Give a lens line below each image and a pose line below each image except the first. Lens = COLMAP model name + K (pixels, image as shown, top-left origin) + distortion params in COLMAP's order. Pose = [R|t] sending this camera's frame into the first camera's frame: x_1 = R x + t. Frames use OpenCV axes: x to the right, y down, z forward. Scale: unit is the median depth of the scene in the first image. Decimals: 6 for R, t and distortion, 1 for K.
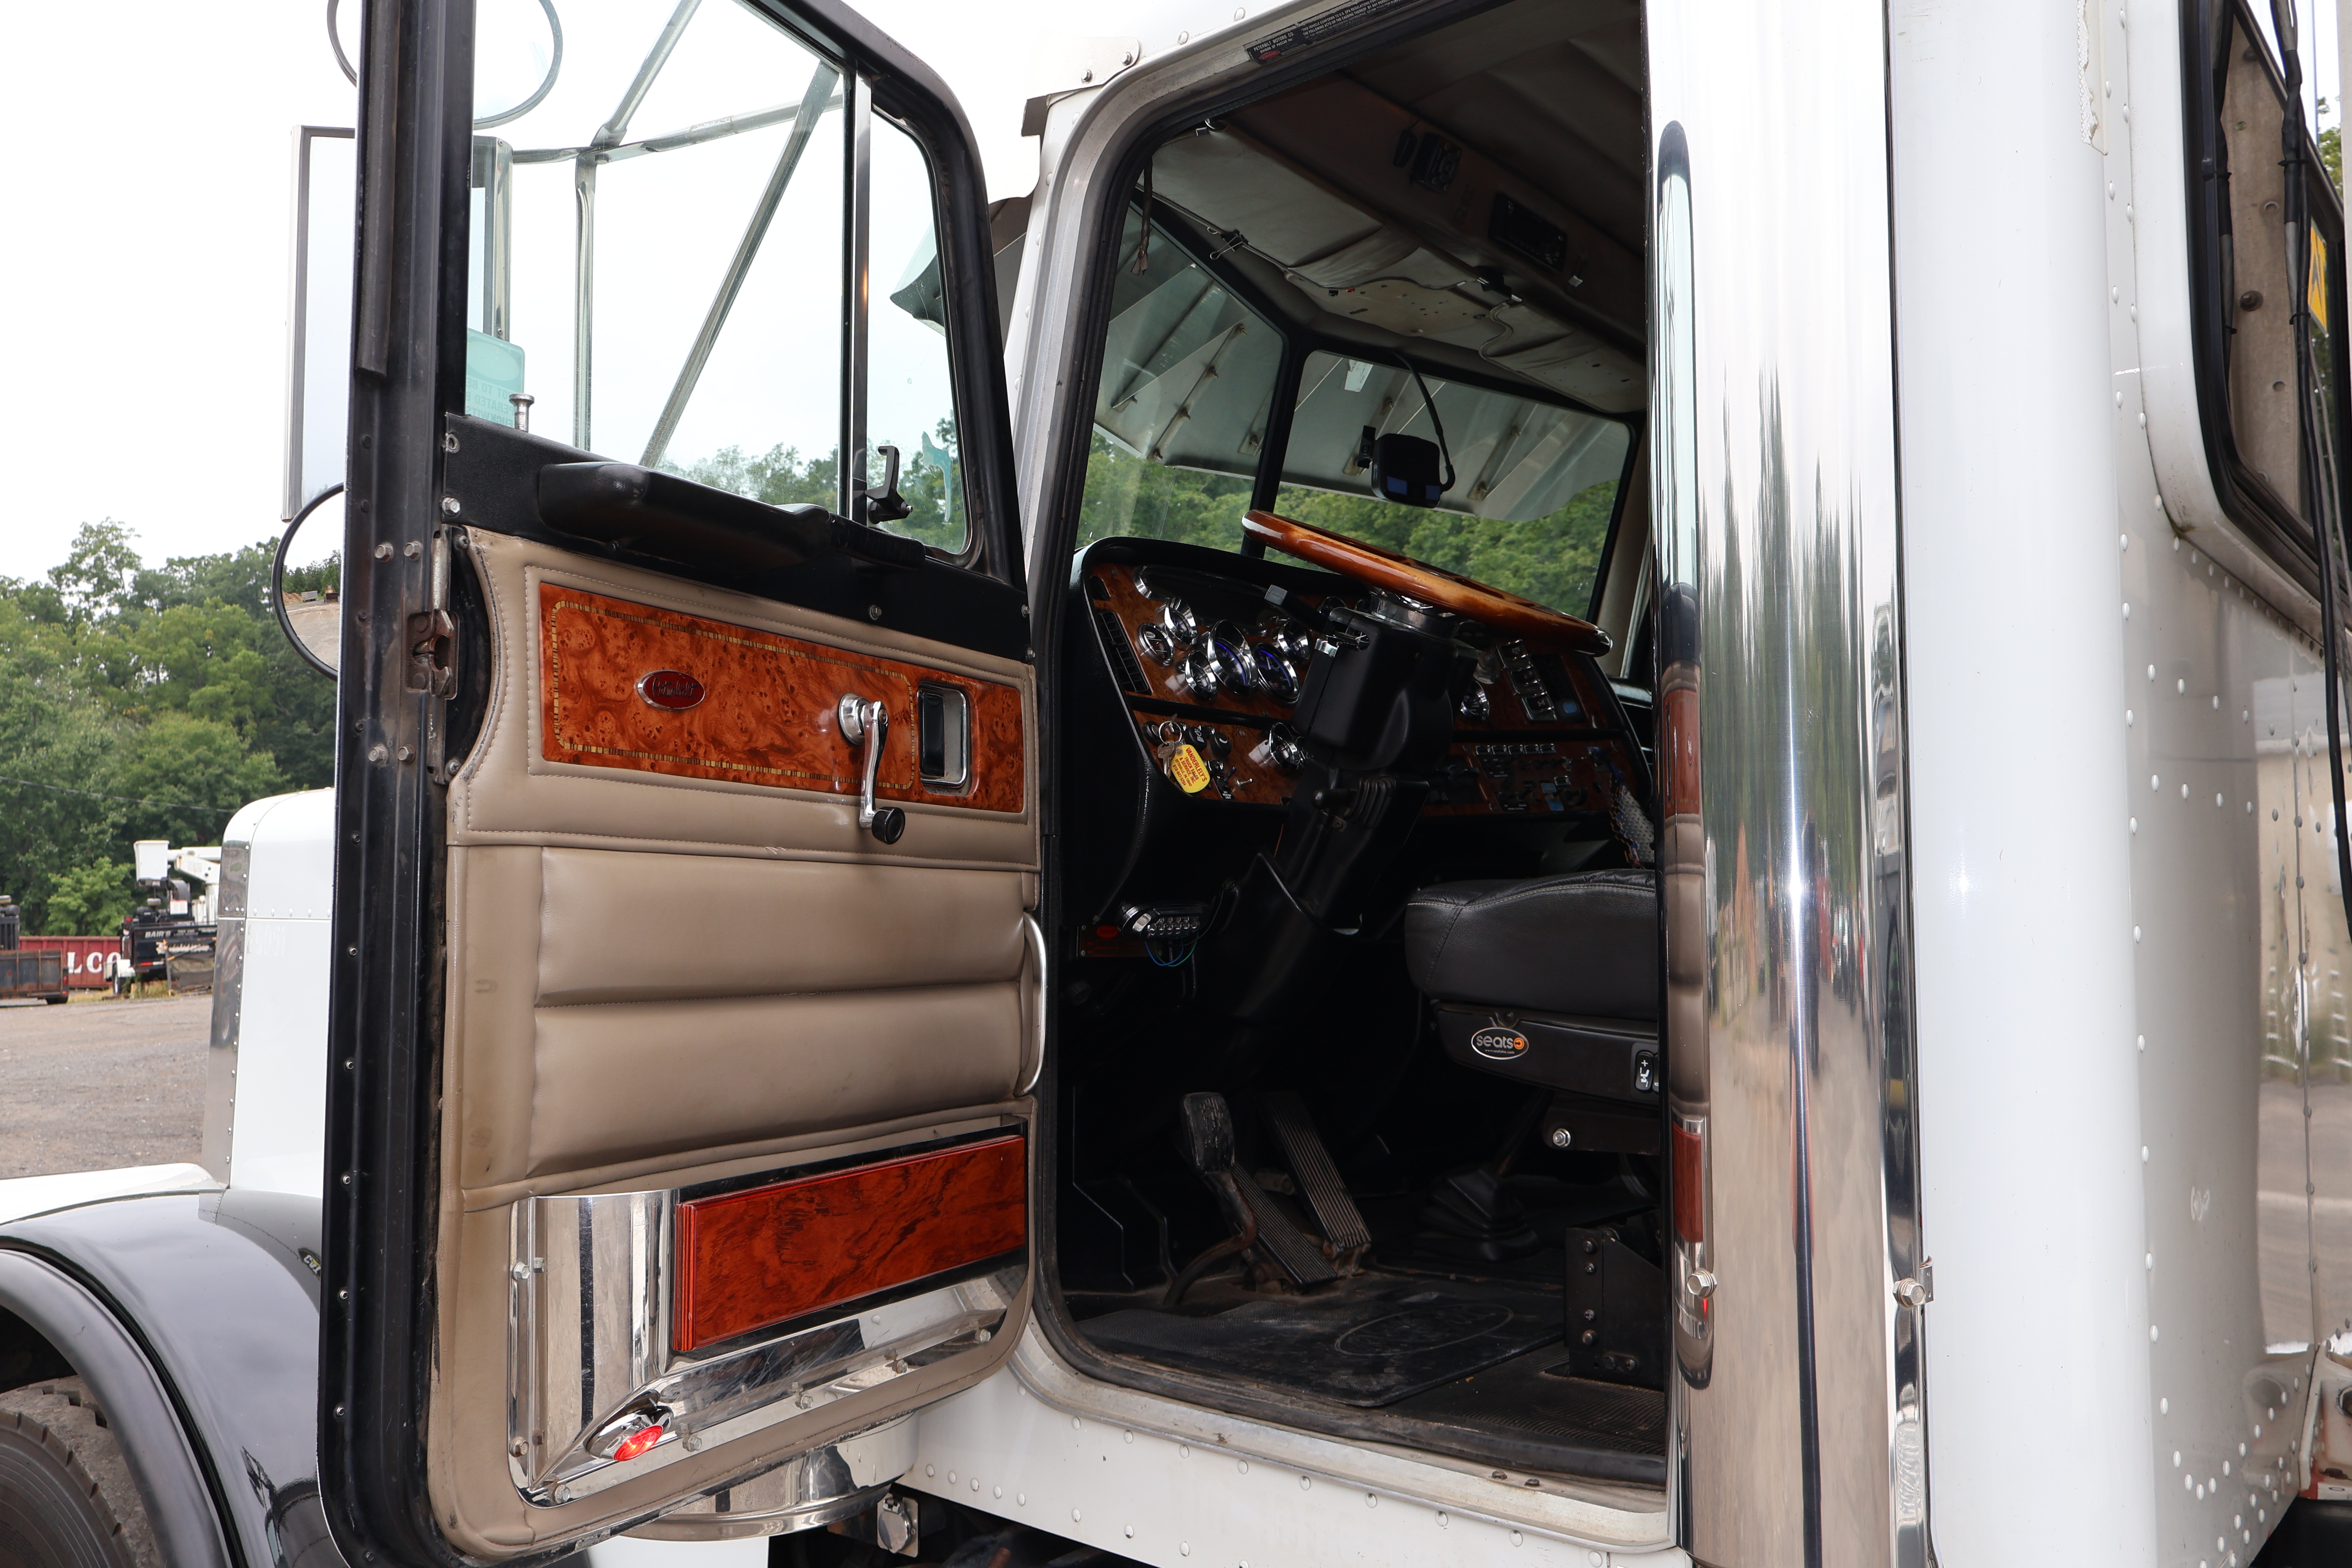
lens RADIAL K [[1942.8, 0, 1172.6], [0, 1942.8, 788.1], [0, 0, 1]] dist [-0.003333, -0.000068]
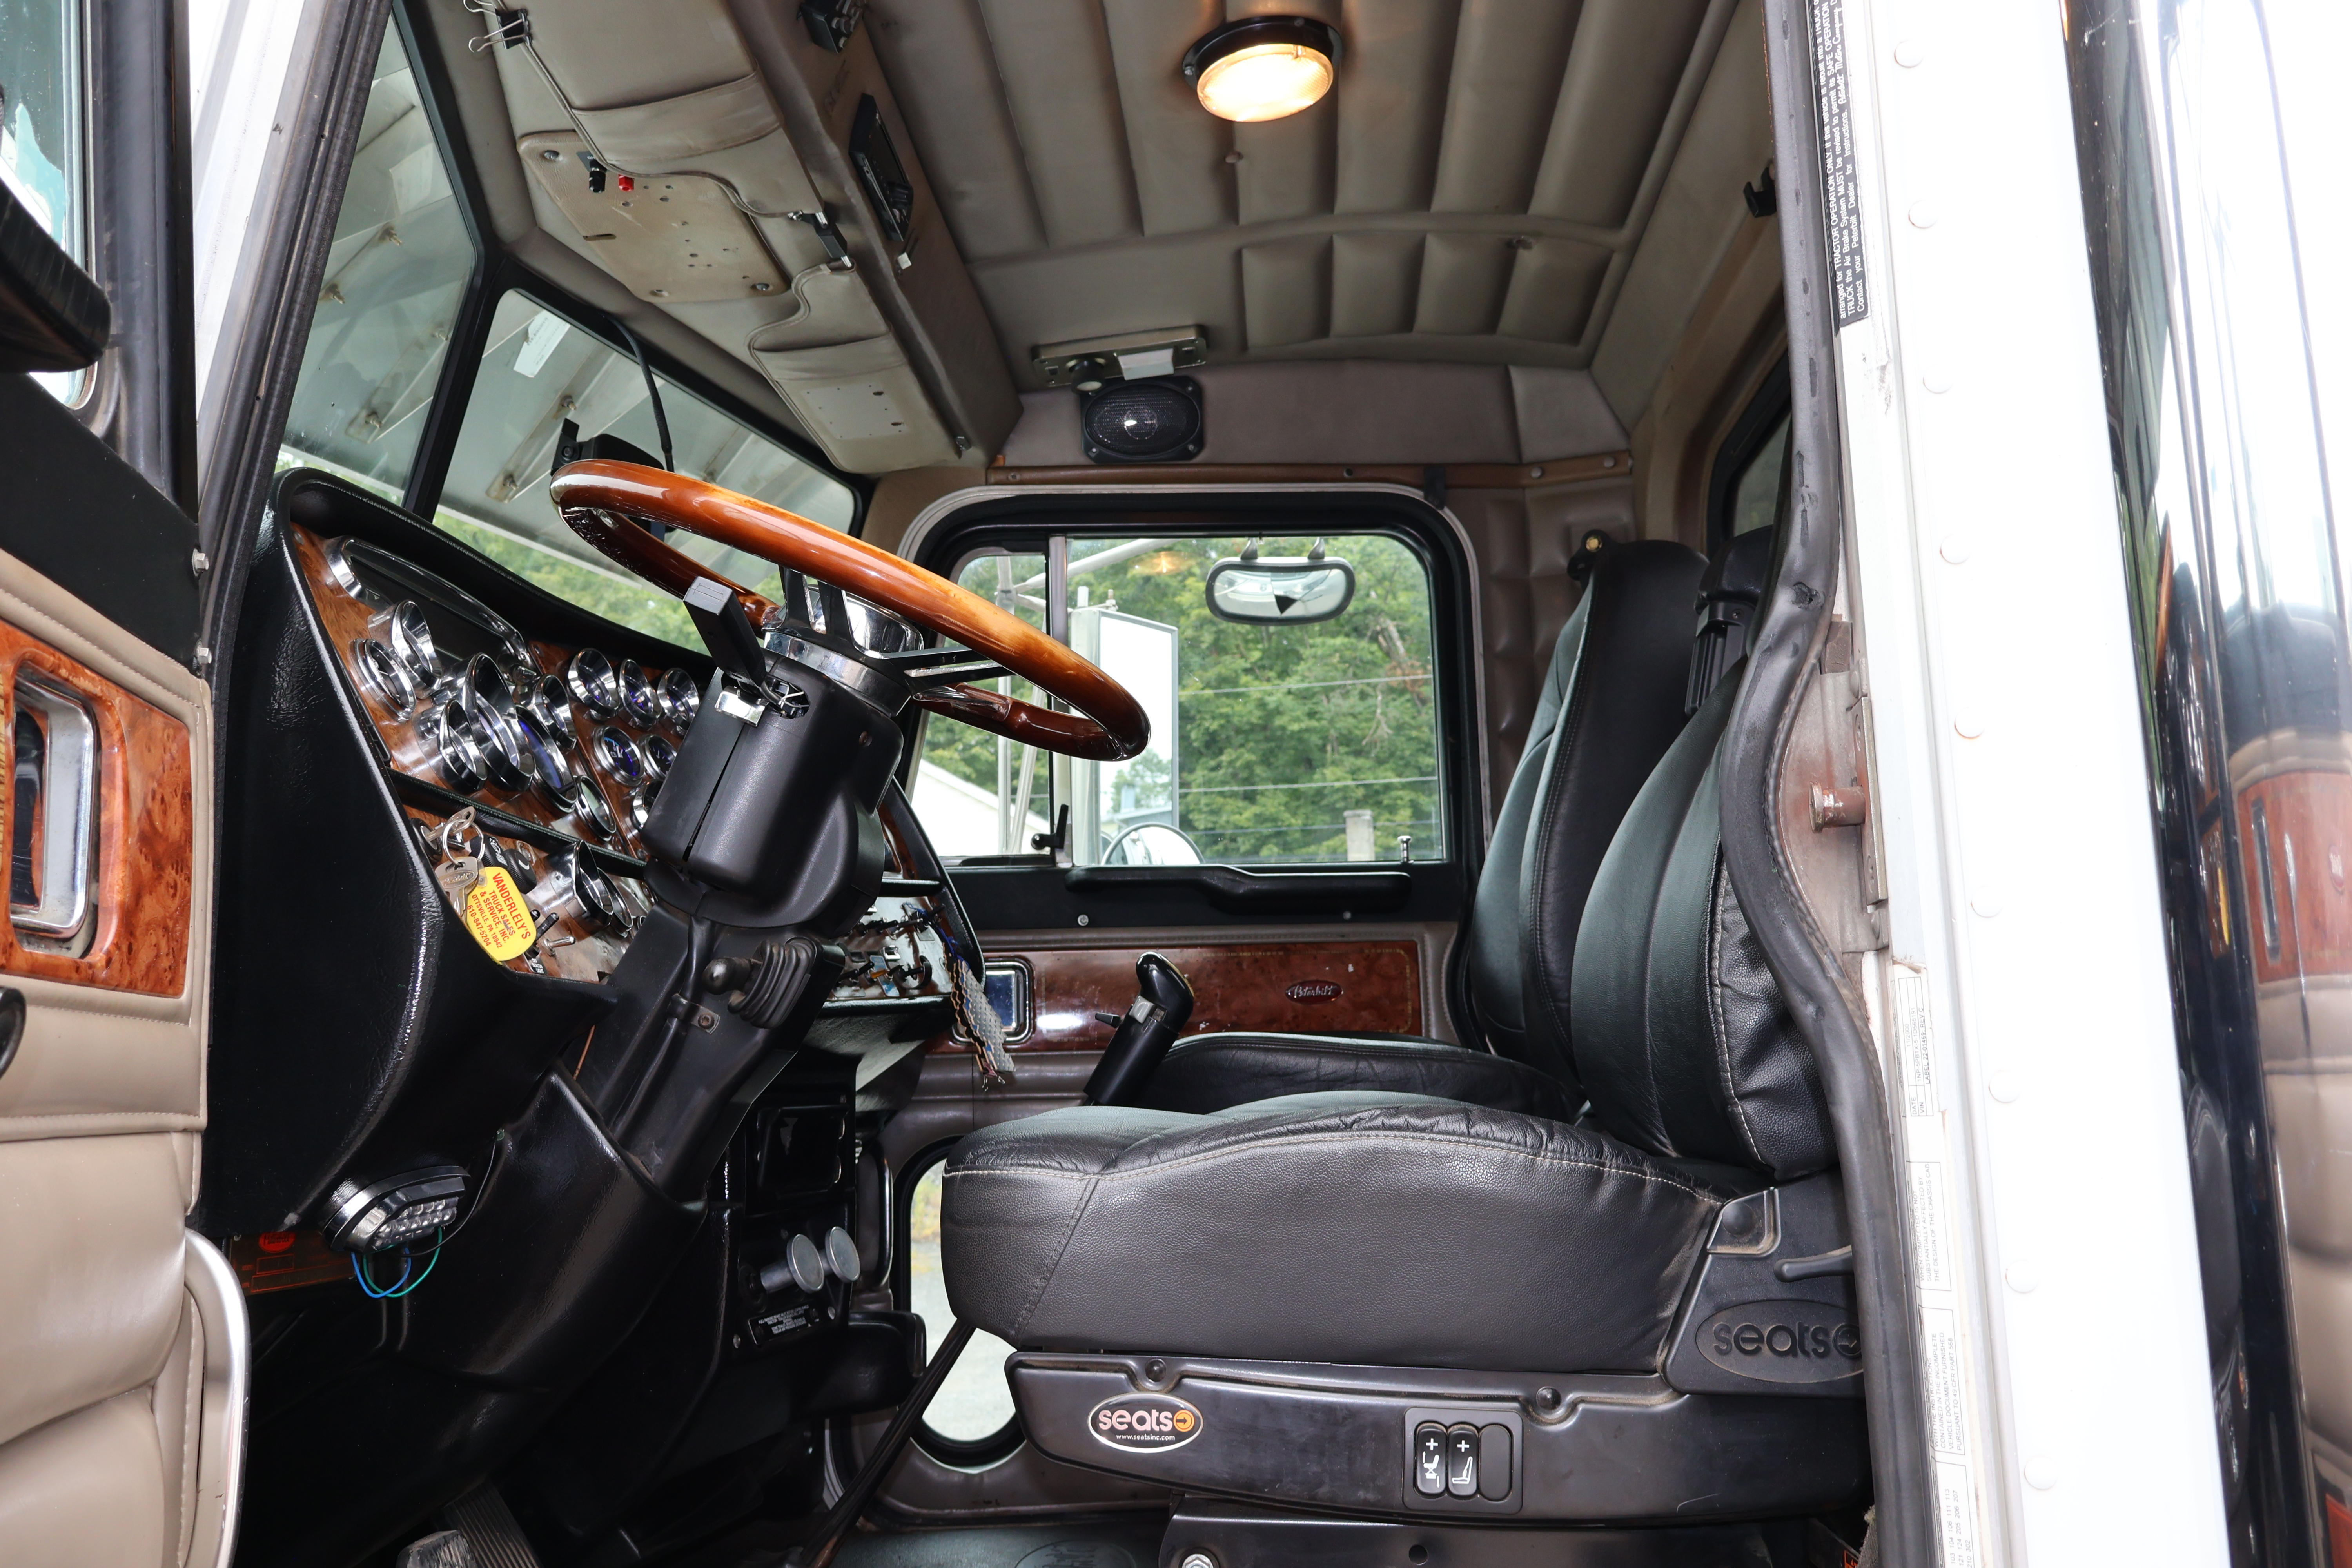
lens RADIAL K [[1942.8, 0, 1172.6], [0, 1942.8, 788.1], [0, 0, 1]] dist [-0.003333, -0.000068]
pose [[0.824397, 0.068675, 0.561830, -0.143878], [-0.017876, 0.995276, -0.095427, 0.002999], [-0.565729, 0.068626, 0.821730, 0.500122]]
